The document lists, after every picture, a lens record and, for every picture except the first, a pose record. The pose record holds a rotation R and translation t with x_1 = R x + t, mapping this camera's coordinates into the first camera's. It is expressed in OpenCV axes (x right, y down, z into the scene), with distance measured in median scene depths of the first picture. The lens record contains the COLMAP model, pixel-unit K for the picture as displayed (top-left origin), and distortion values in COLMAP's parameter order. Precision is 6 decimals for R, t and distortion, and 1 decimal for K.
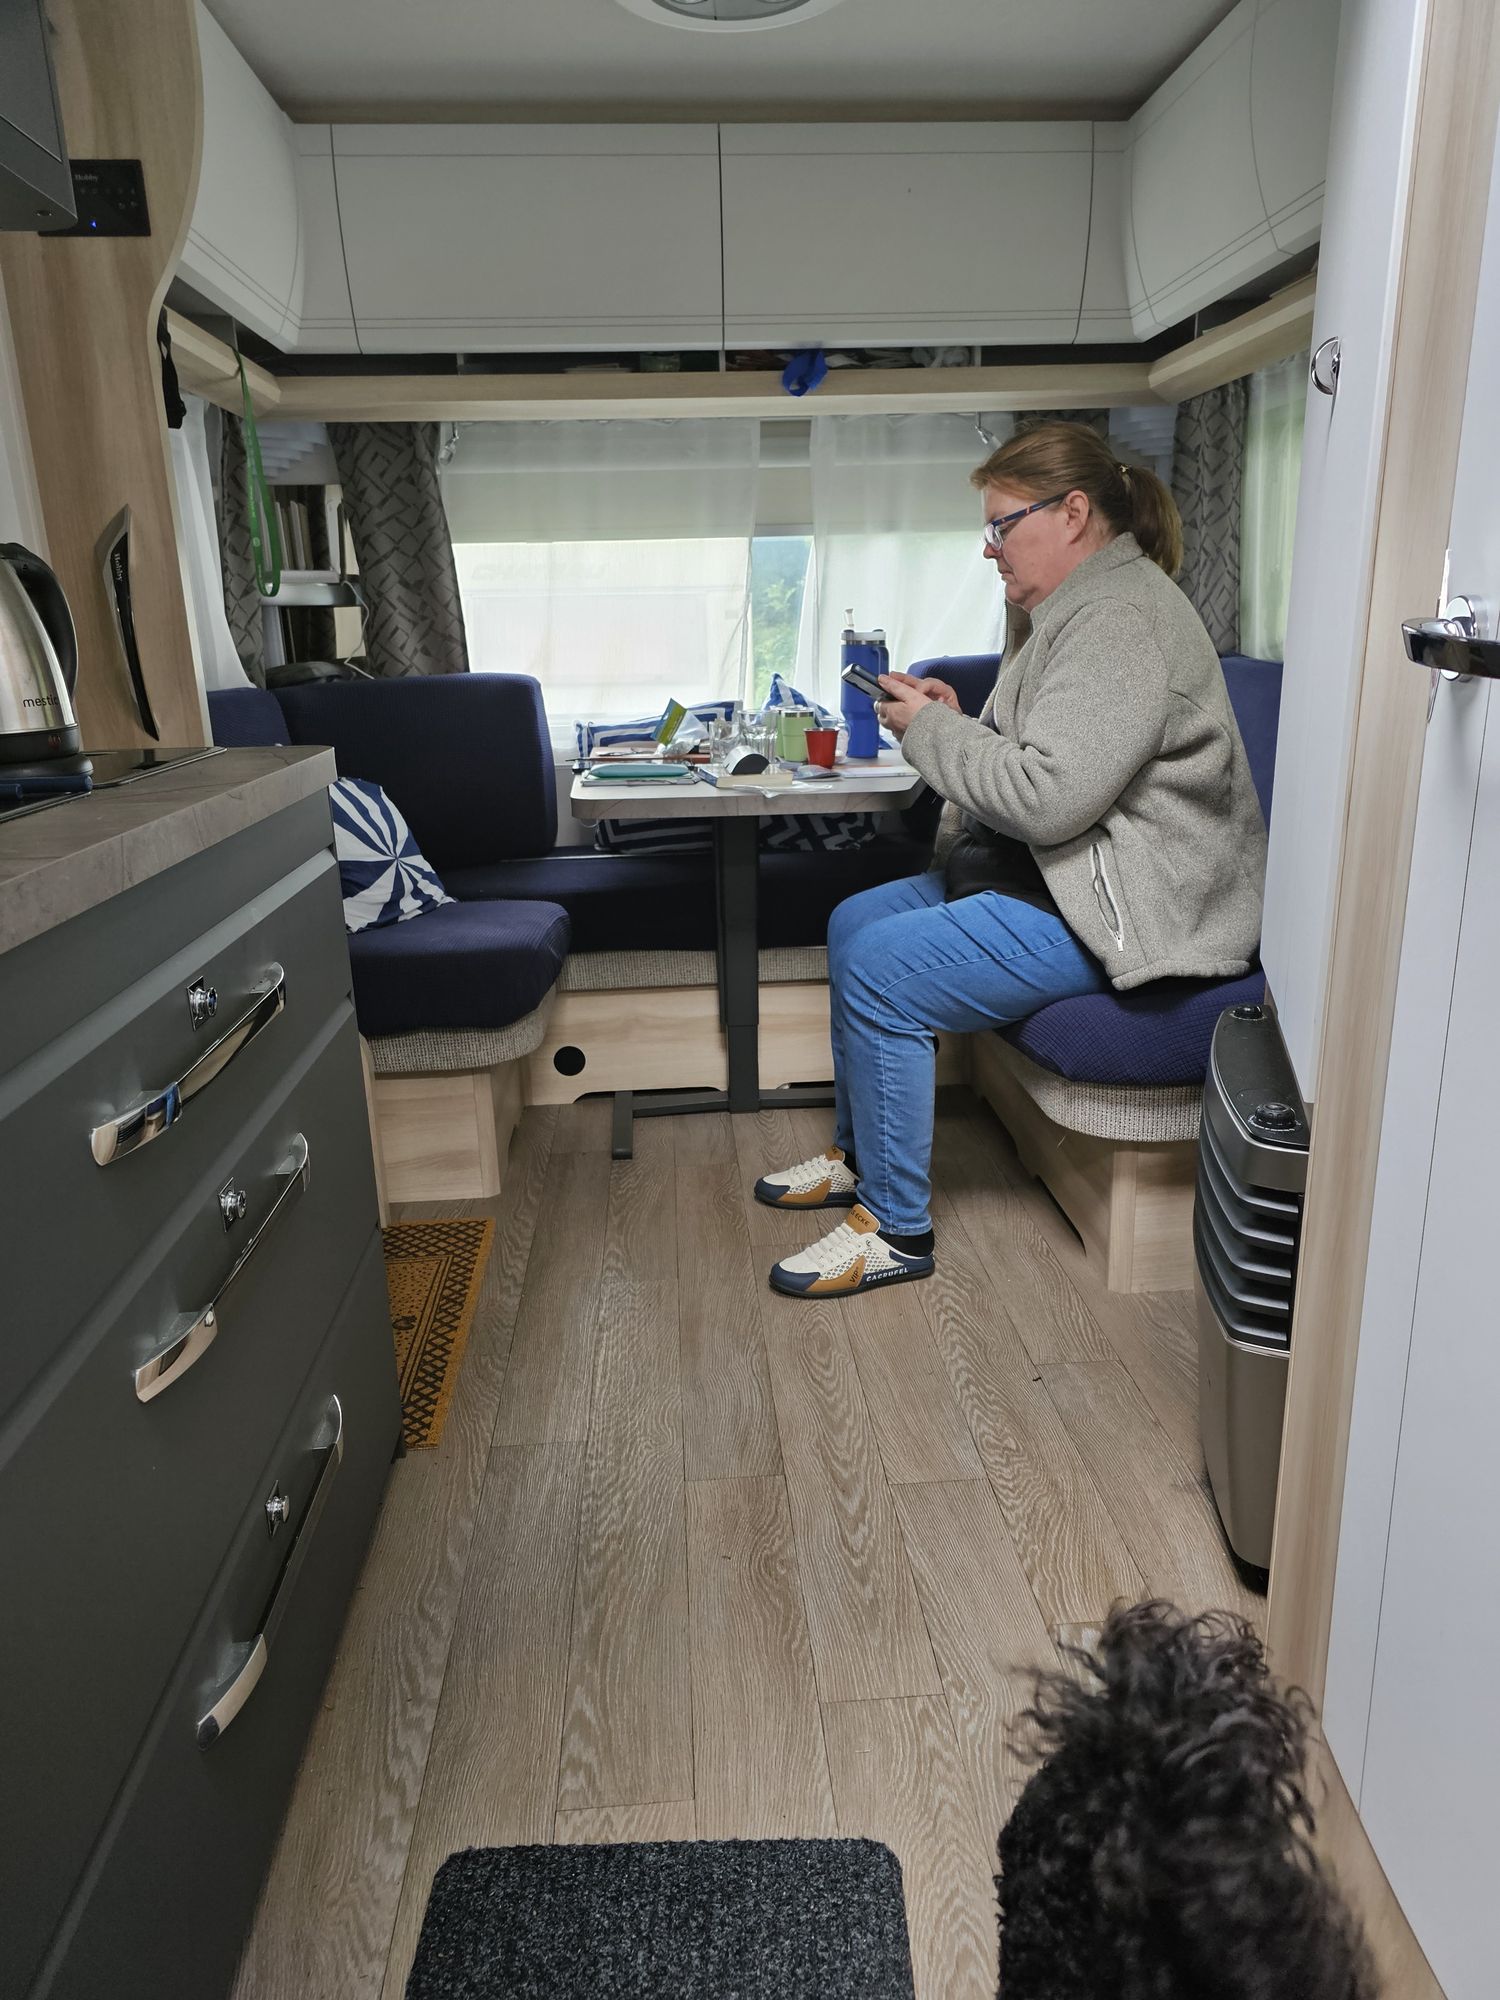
lens RADIAL K [[1337.1, 0, 750.0], [0, 1337.1, 1000.0], [0, 0, 1]] dist [0.042938, -0.000810]
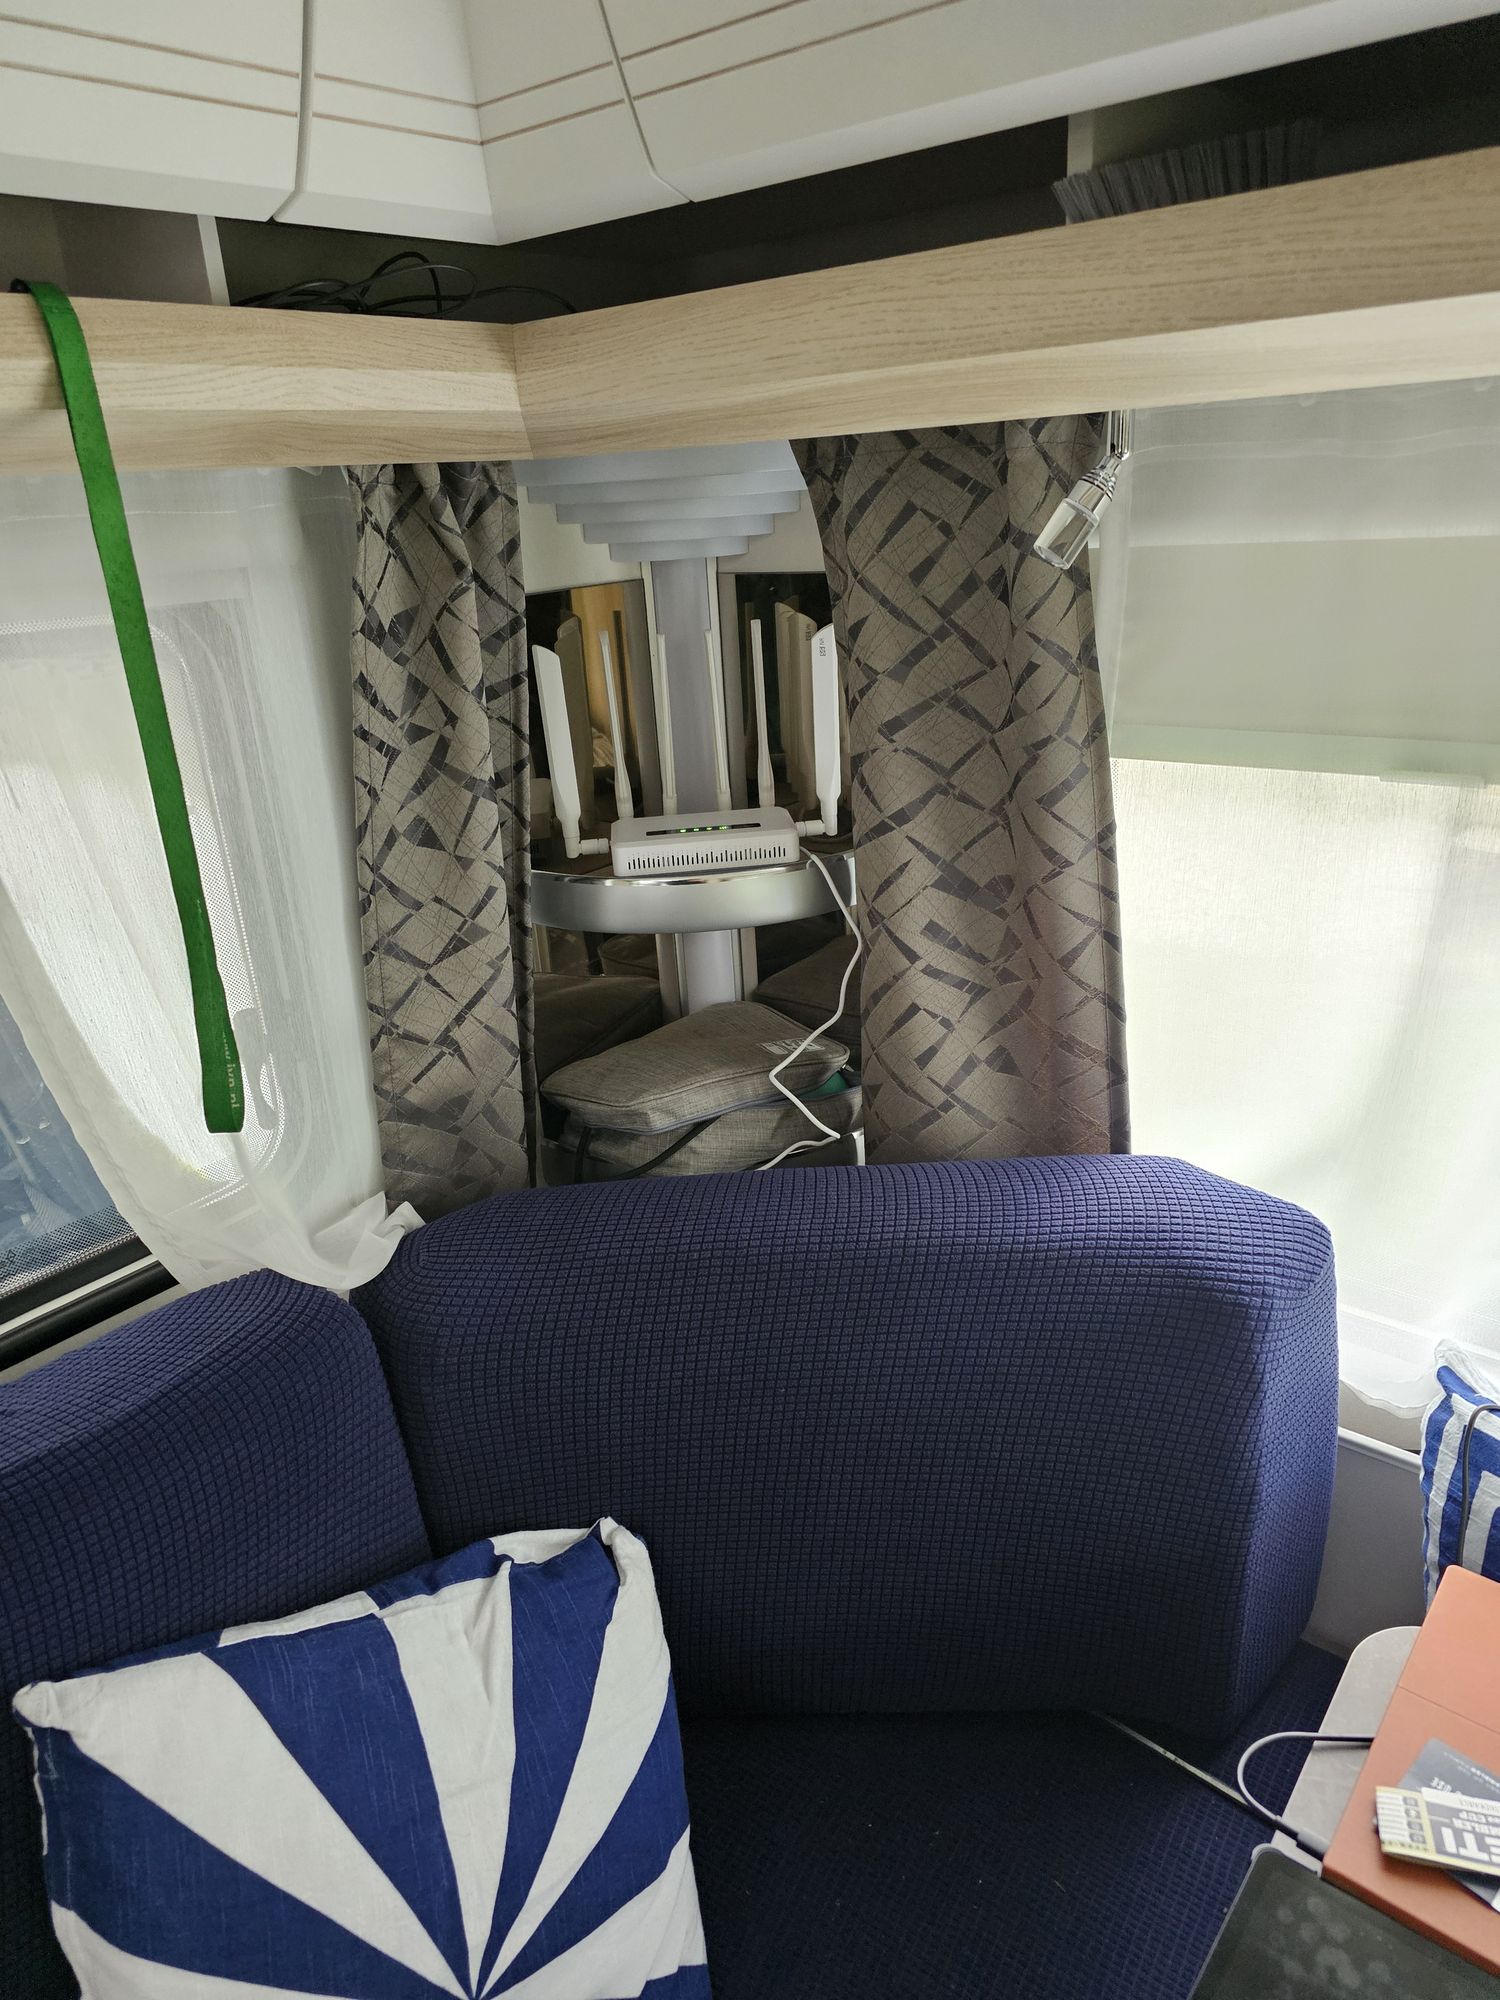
lens RADIAL K [[1337.1, 0, 750.0], [0, 1337.1, 1000.0], [0, 0, 1]] dist [0.042938, -0.000810]
pose [[0.723035, 0.230529, -0.651211, -0.070090], [-0.147339, 0.972448, 0.180656, -0.336886], [0.674916, -0.034672, 0.737080, 0.723097]]
